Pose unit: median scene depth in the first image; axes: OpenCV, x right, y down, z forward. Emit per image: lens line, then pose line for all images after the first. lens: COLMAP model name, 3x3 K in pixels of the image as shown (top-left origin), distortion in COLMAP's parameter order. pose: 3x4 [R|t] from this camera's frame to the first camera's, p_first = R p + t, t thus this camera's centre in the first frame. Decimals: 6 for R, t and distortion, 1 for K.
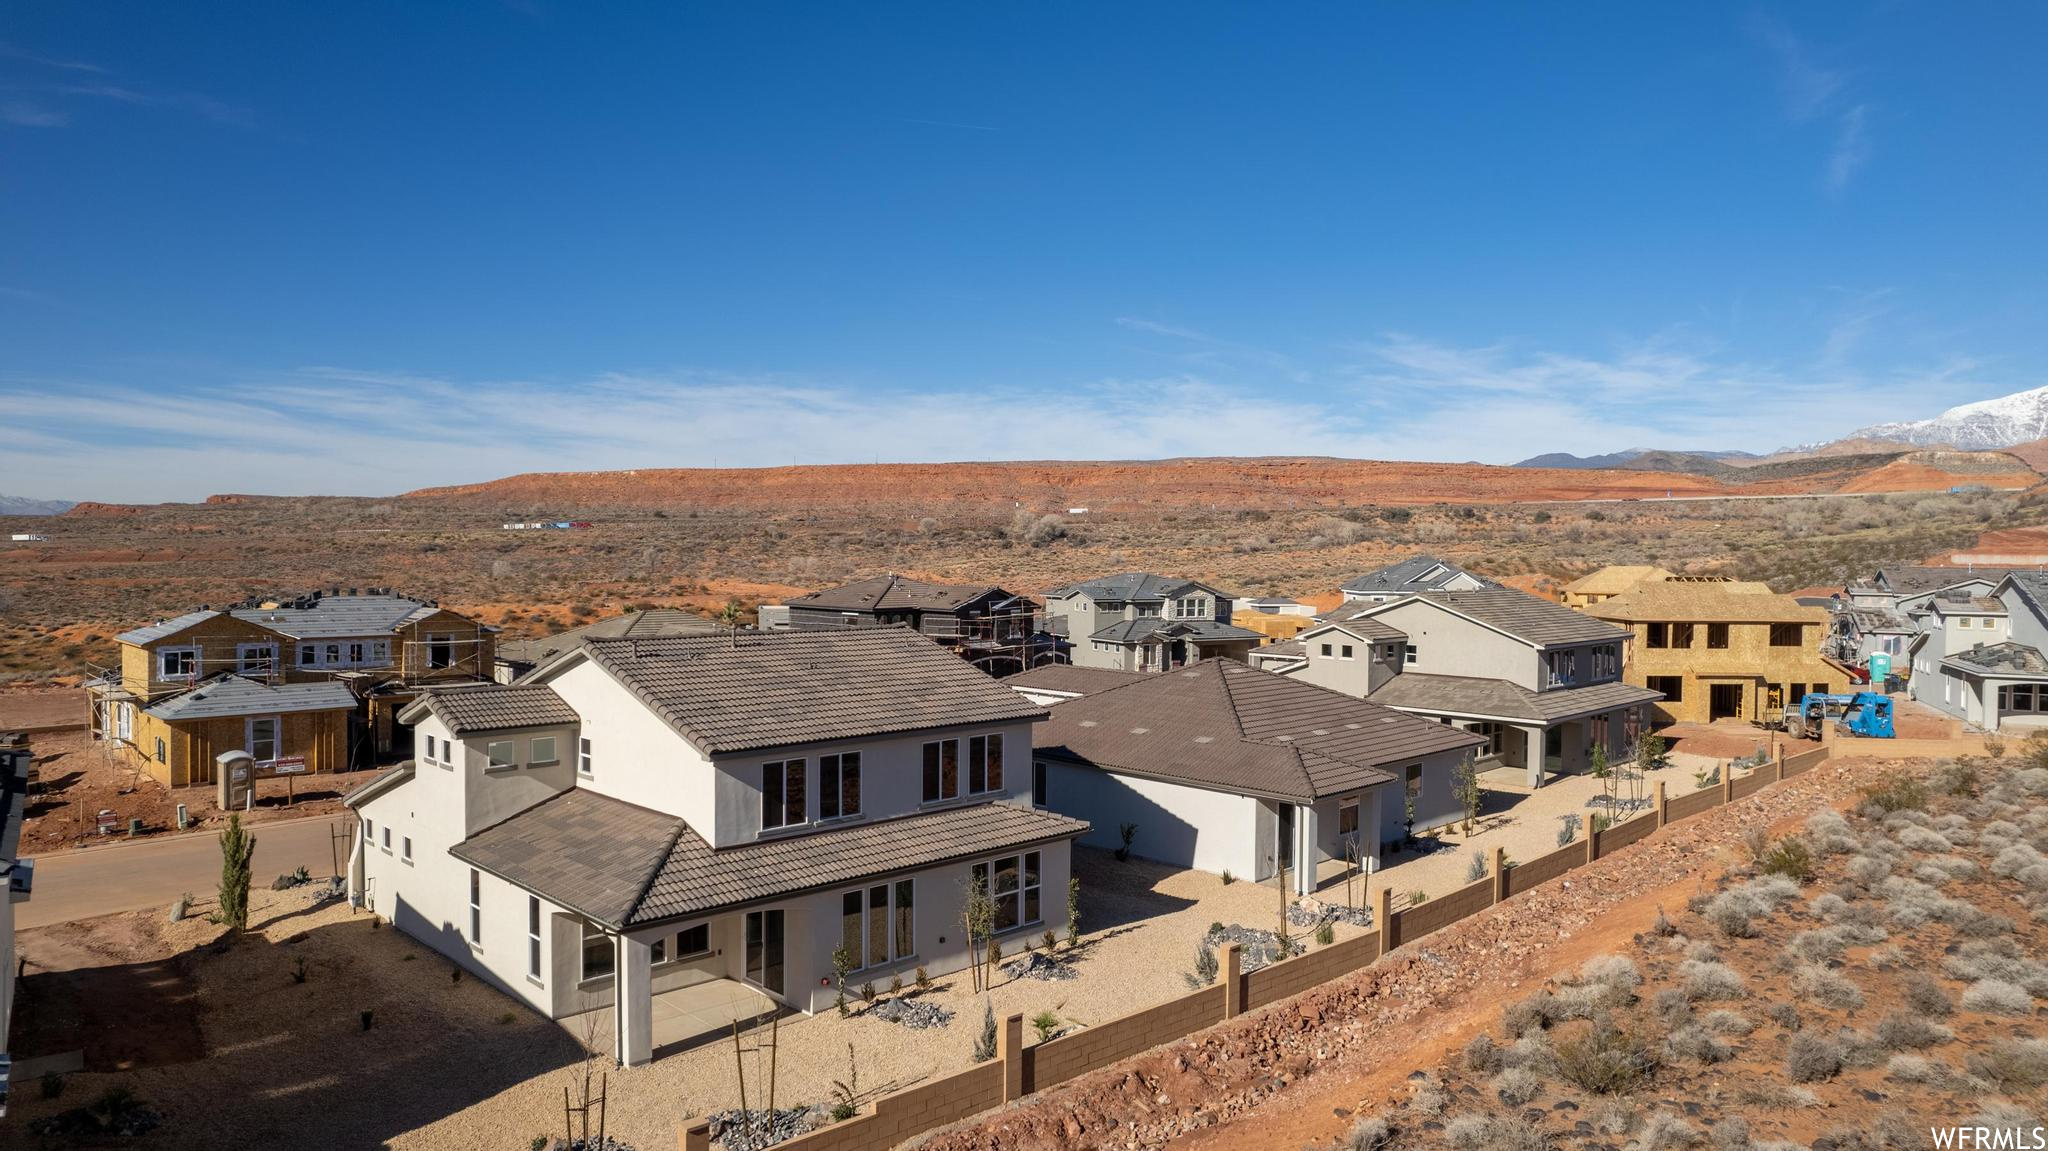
lens RADIAL K [[1310.8, 0, 1024.0], [0, 1310.8, 575.5], [0, 0, 1]] dist [-0.078496, 0.077982]
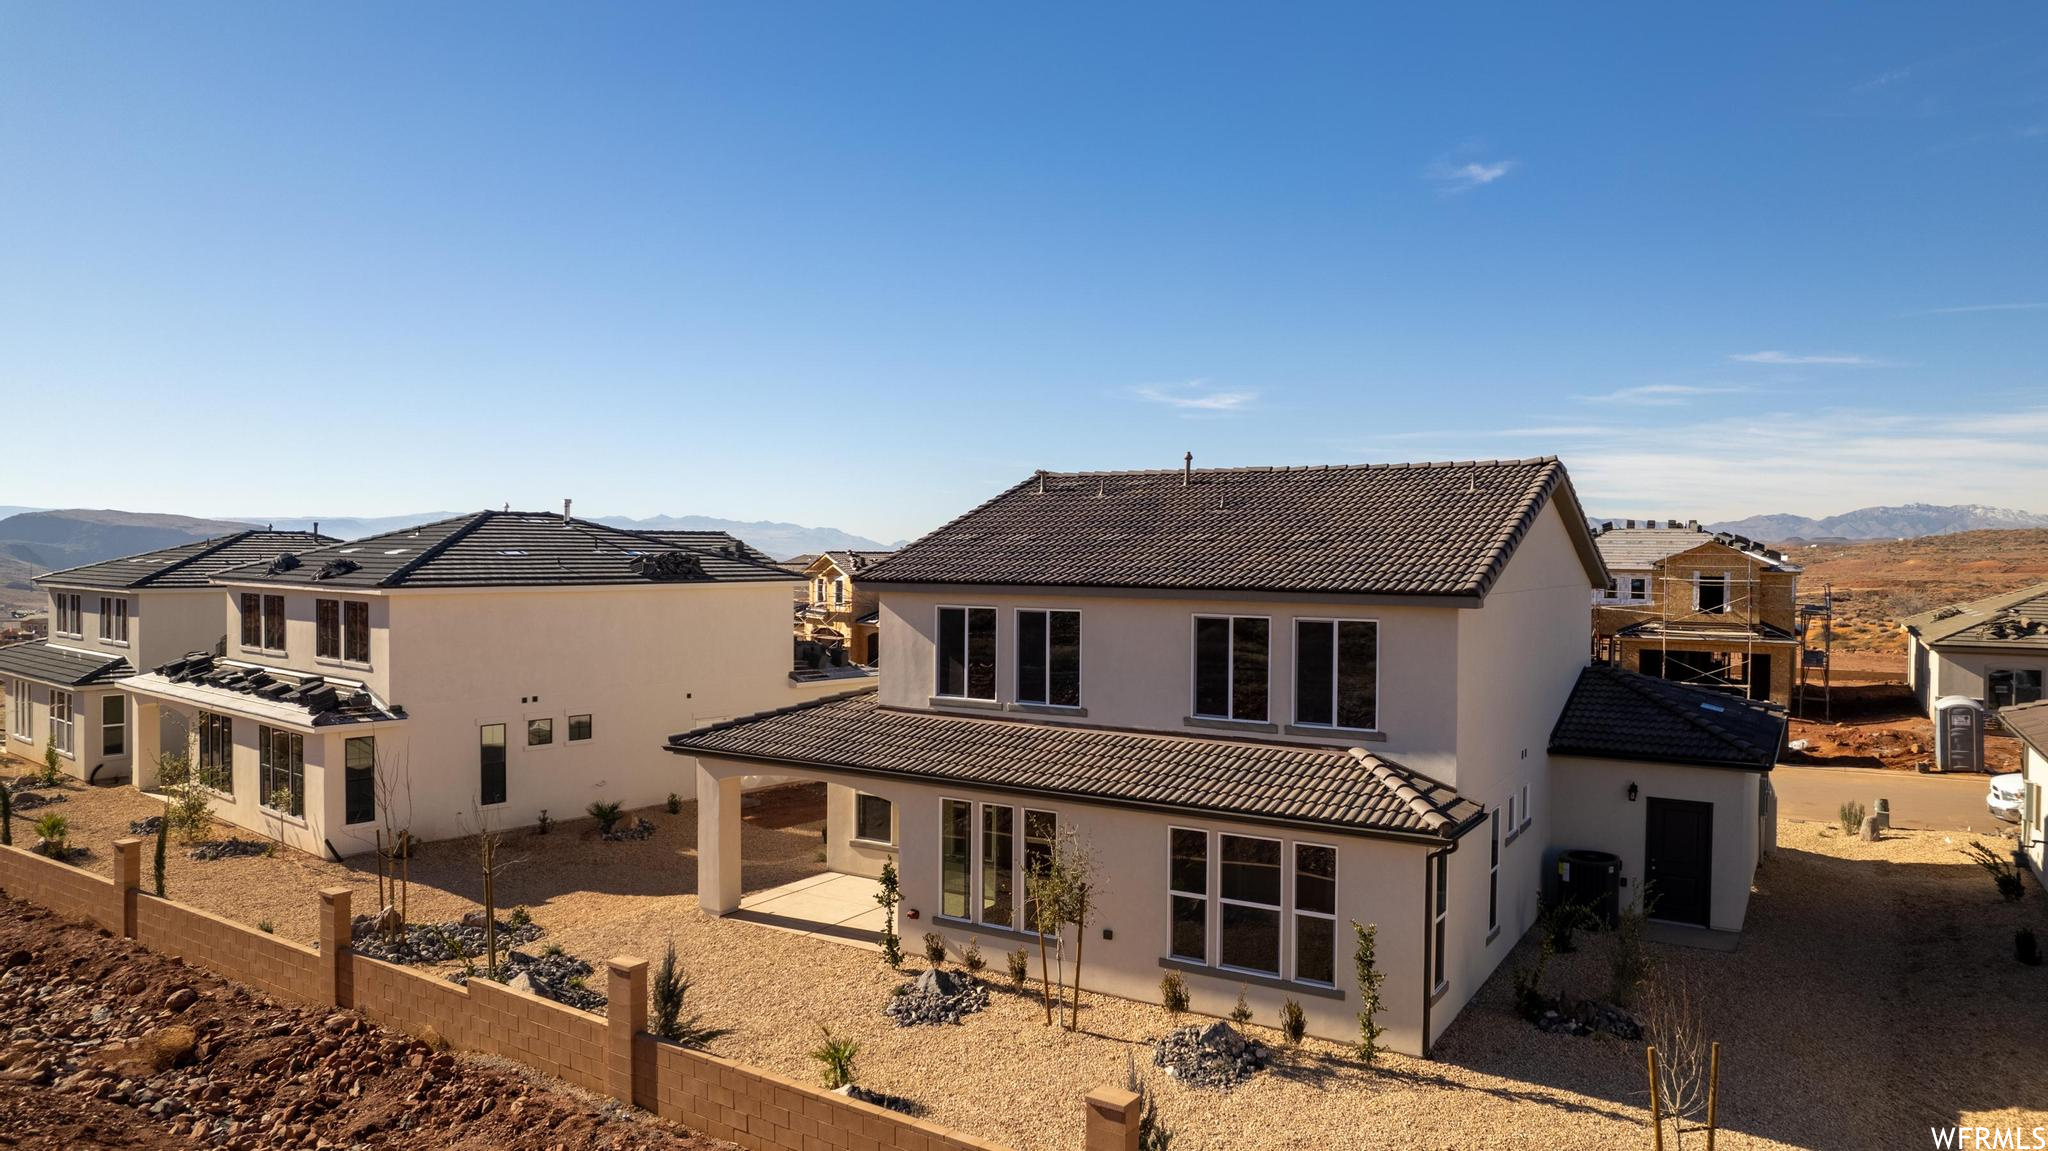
lens RADIAL K [[1310.8, 0, 1024.0], [0, 1310.8, 575.5], [0, 0, 1]] dist [-0.078496, 0.077982]
pose [[0.215146, 0.006794, -0.976558, 0.480684], [-0.022475, 0.999745, 0.002004, 0.109706], [0.976323, 0.021517, 0.215244, 0.786052]]
